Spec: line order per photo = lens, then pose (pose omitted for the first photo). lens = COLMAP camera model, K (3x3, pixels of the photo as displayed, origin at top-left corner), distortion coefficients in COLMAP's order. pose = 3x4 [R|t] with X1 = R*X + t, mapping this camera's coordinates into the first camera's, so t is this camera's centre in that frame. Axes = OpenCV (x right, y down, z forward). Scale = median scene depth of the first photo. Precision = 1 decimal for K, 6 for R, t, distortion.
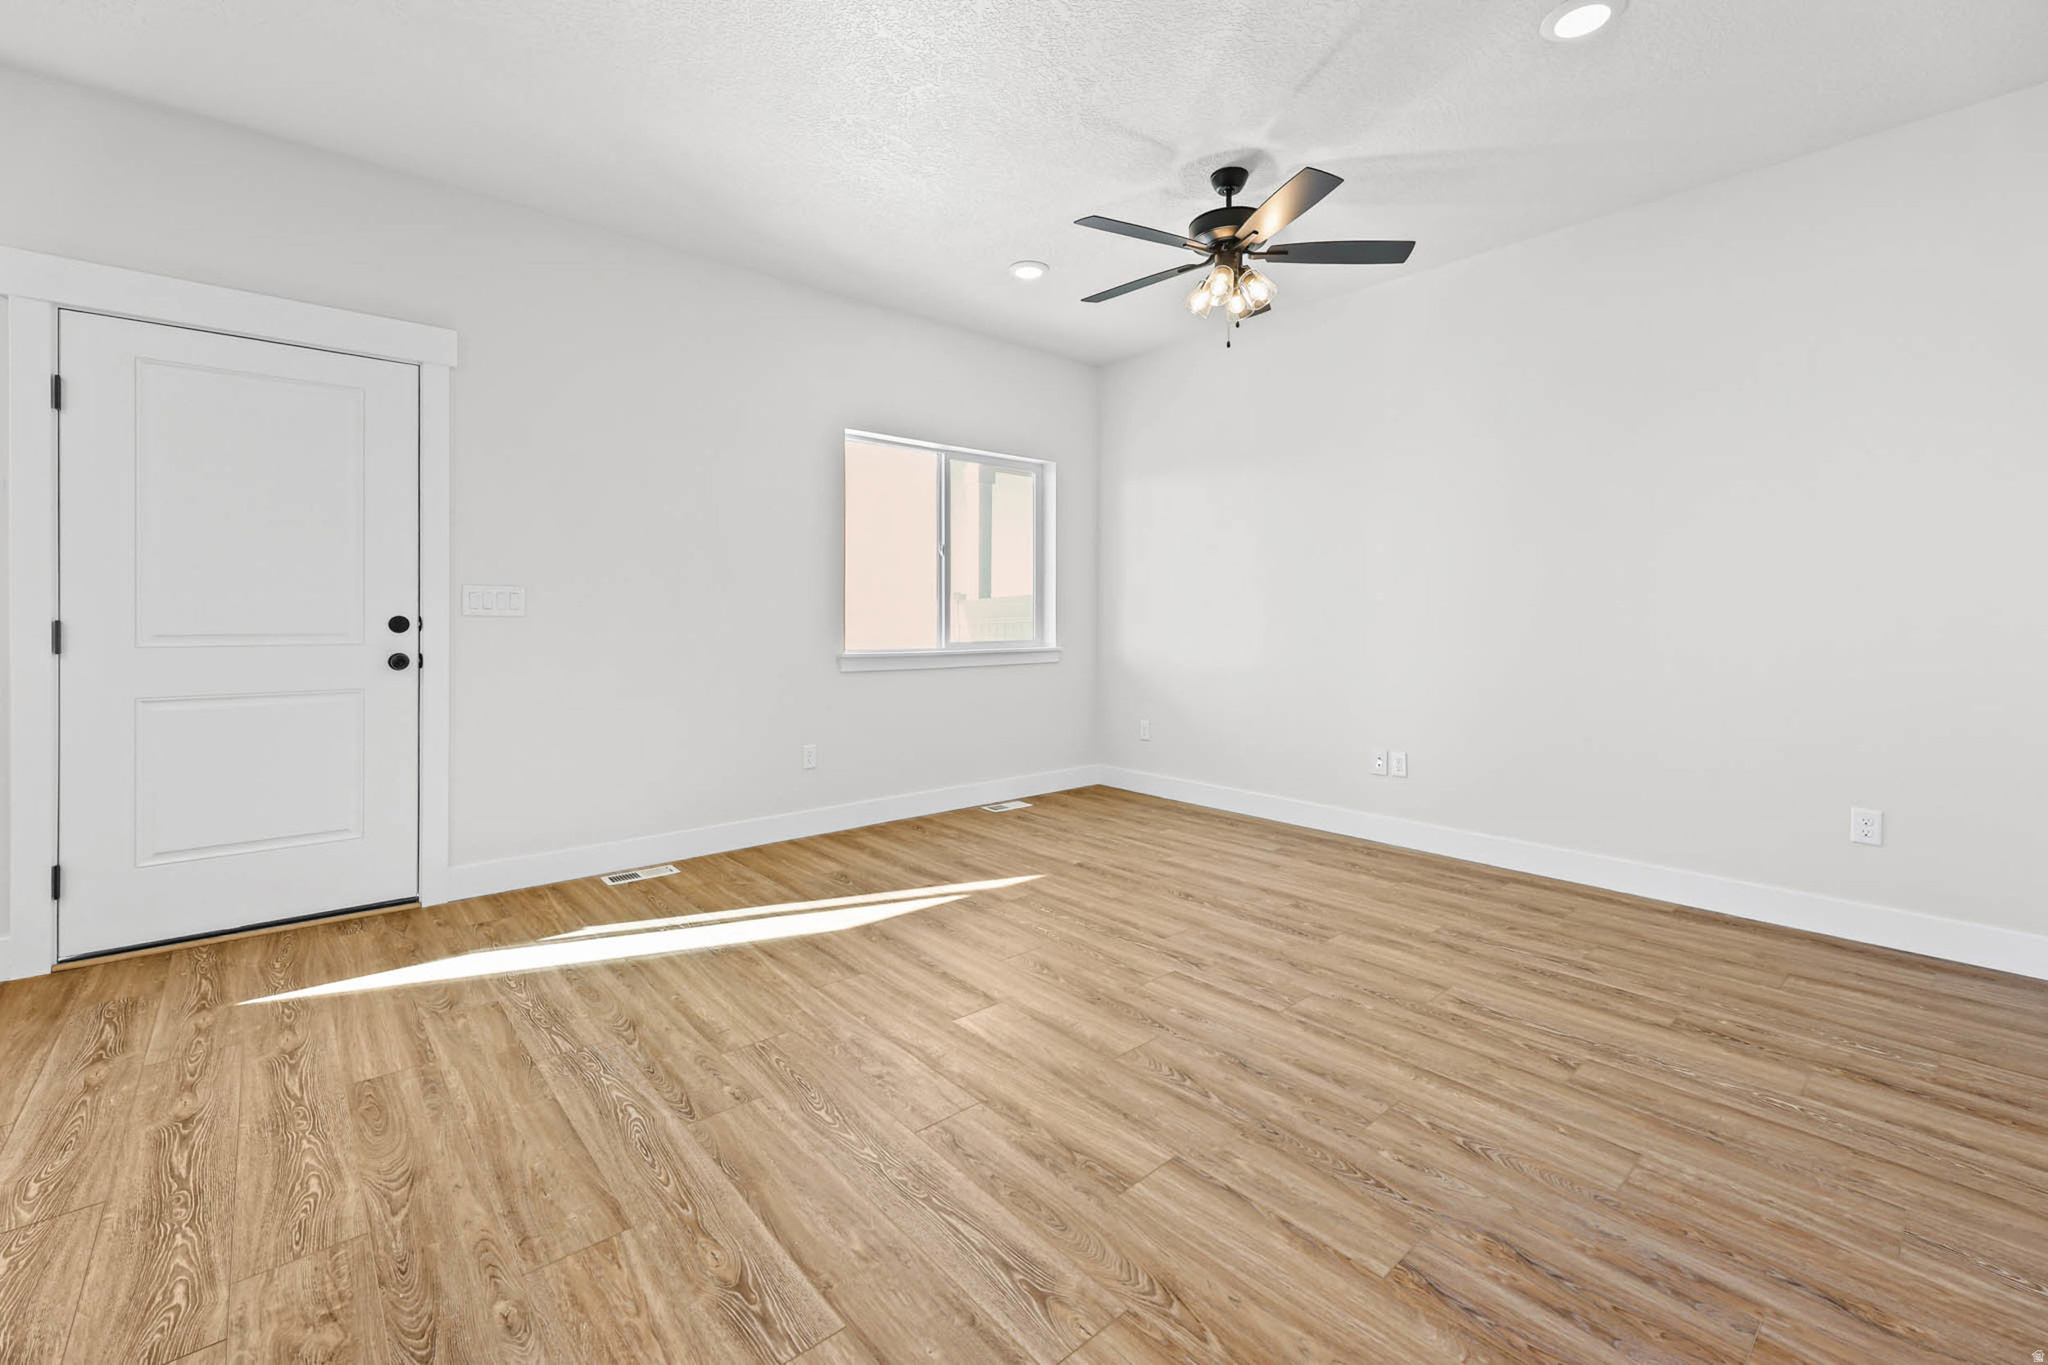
lens RADIAL K [[868.2, 0, 1027.8], [0, 868.2, 644.4], [0, 0, 1]] dist [0.002125, 0.000549]
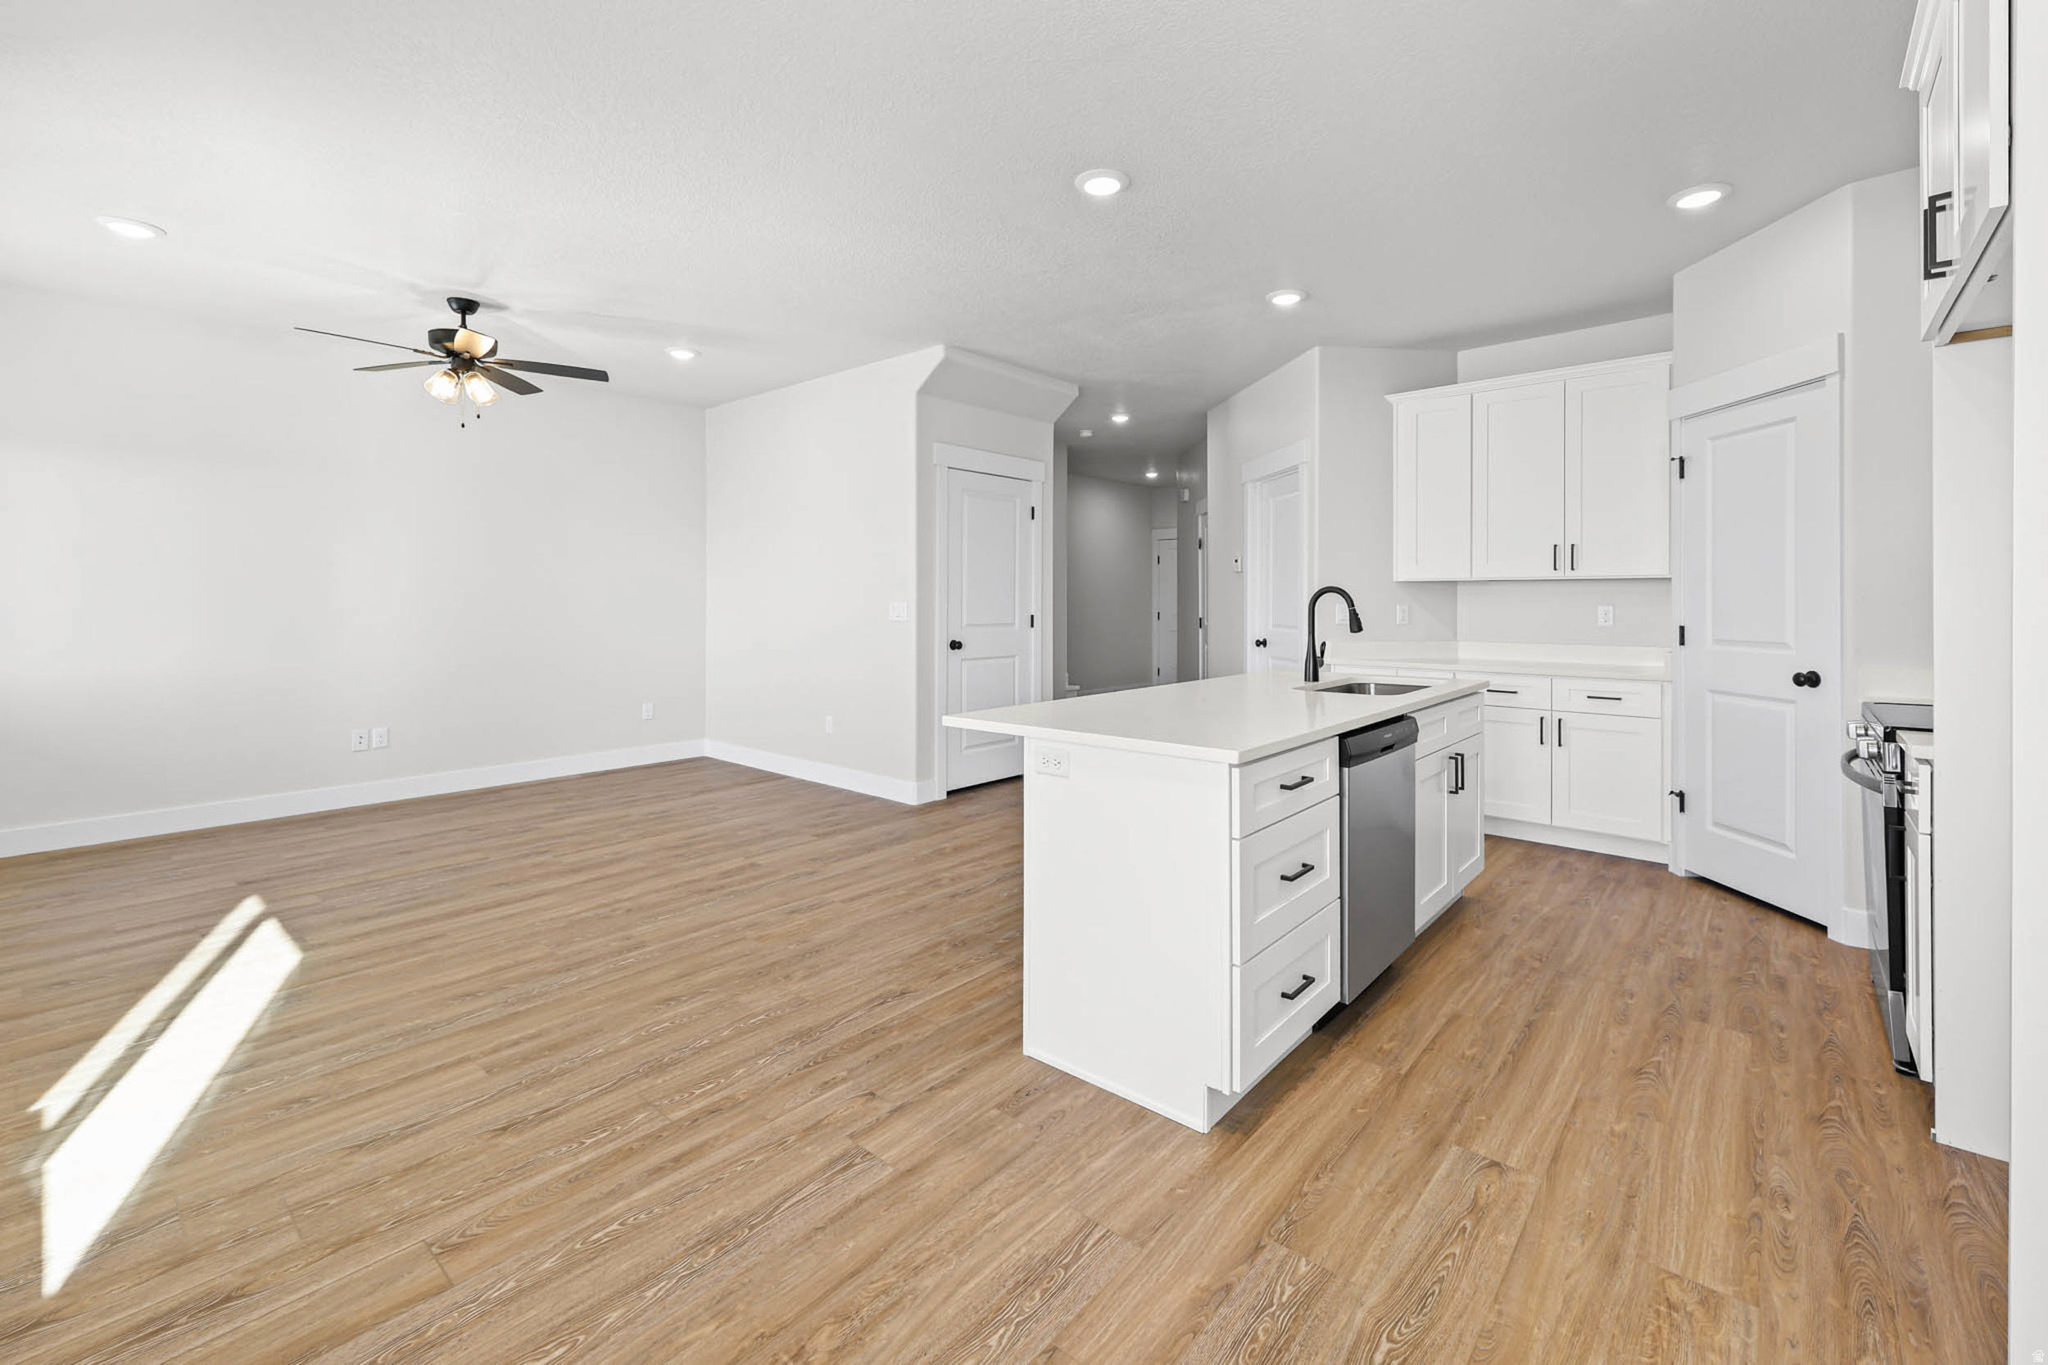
lens RADIAL K [[853.6, 0, 1028.2], [0, 853.6, 599.3], [0, 0, 1]] dist [0.000669, 0.000120]
pose [[-0.123038, -0.001318, 0.992401, -1.884236], [0.034807, 0.999378, 0.005643, -0.082266], [-0.991791, 0.035237, -0.122916, 0.418300]]
